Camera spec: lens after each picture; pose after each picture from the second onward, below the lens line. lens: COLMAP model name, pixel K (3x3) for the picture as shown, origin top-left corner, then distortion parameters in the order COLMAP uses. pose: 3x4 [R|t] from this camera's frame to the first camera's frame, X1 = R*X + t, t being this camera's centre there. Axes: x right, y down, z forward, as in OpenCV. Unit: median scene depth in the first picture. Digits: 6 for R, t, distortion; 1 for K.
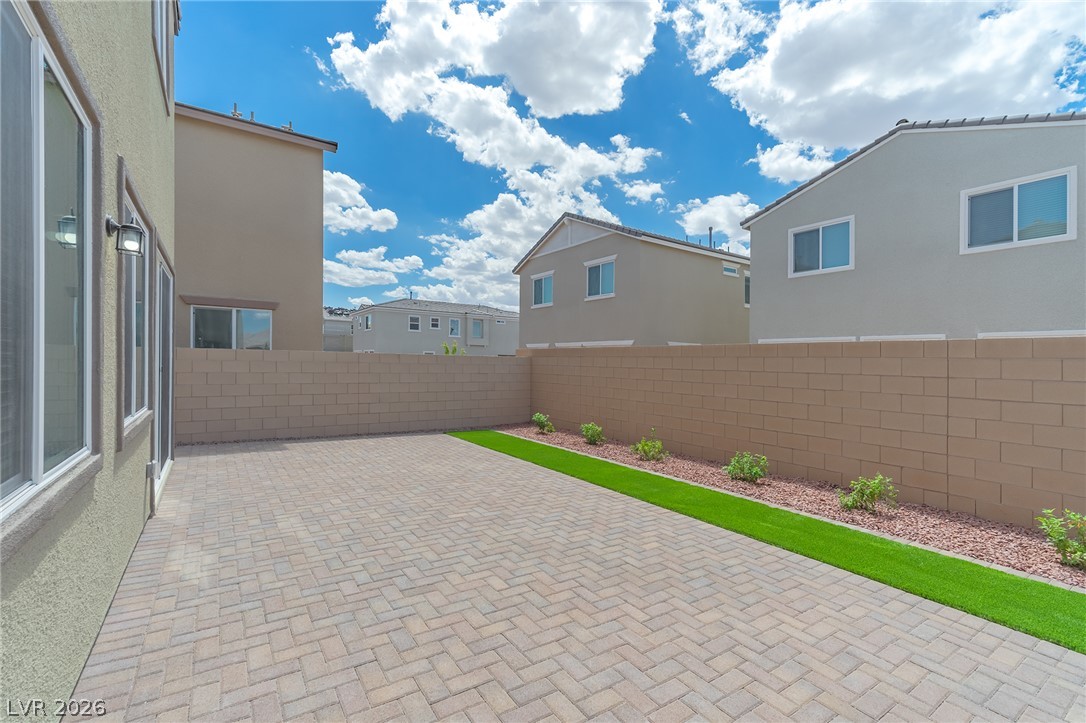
lens RADIAL K [[479.5, 0, 539.0], [0, 479.5, 367.0], [0, 0, 1]] dist [-0.001801, -0.000477]
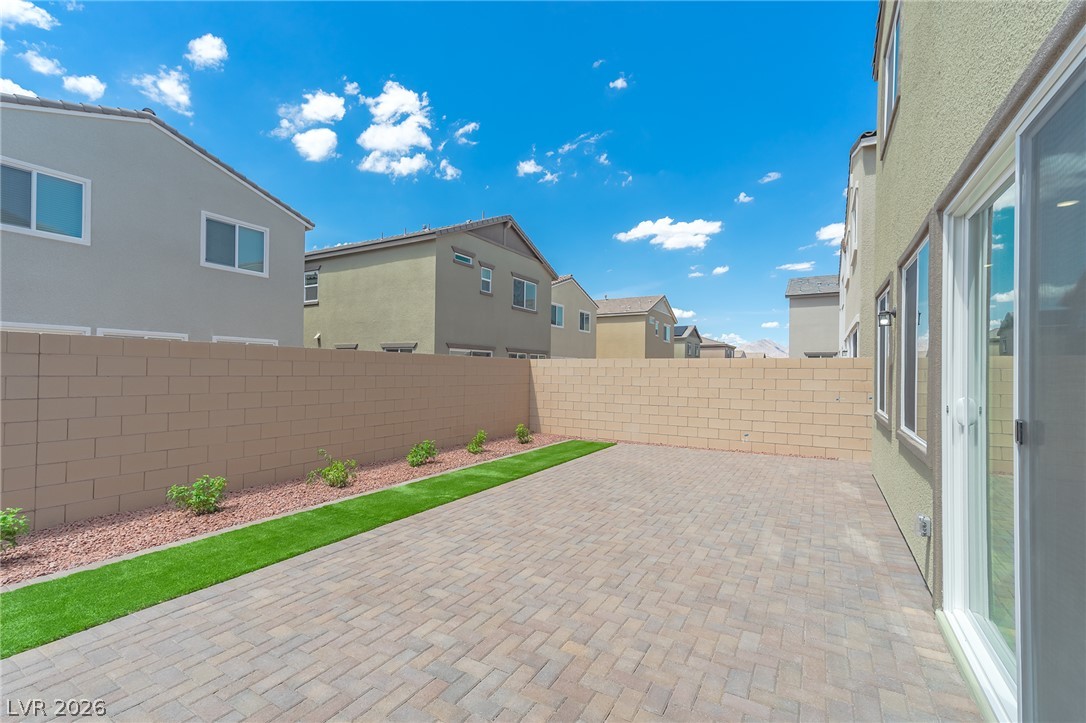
lens RADIAL K [[479.5, 0, 539.9], [0, 479.5, 362.1], [0, 0, 1]] dist [-0.001801, -0.000477]
pose [[-0.432008, -0.008806, 0.901827, -0.561535], [-0.014006, 0.999897, 0.003055, -0.024517], [-0.901761, -0.011311, -0.432087, 0.867475]]
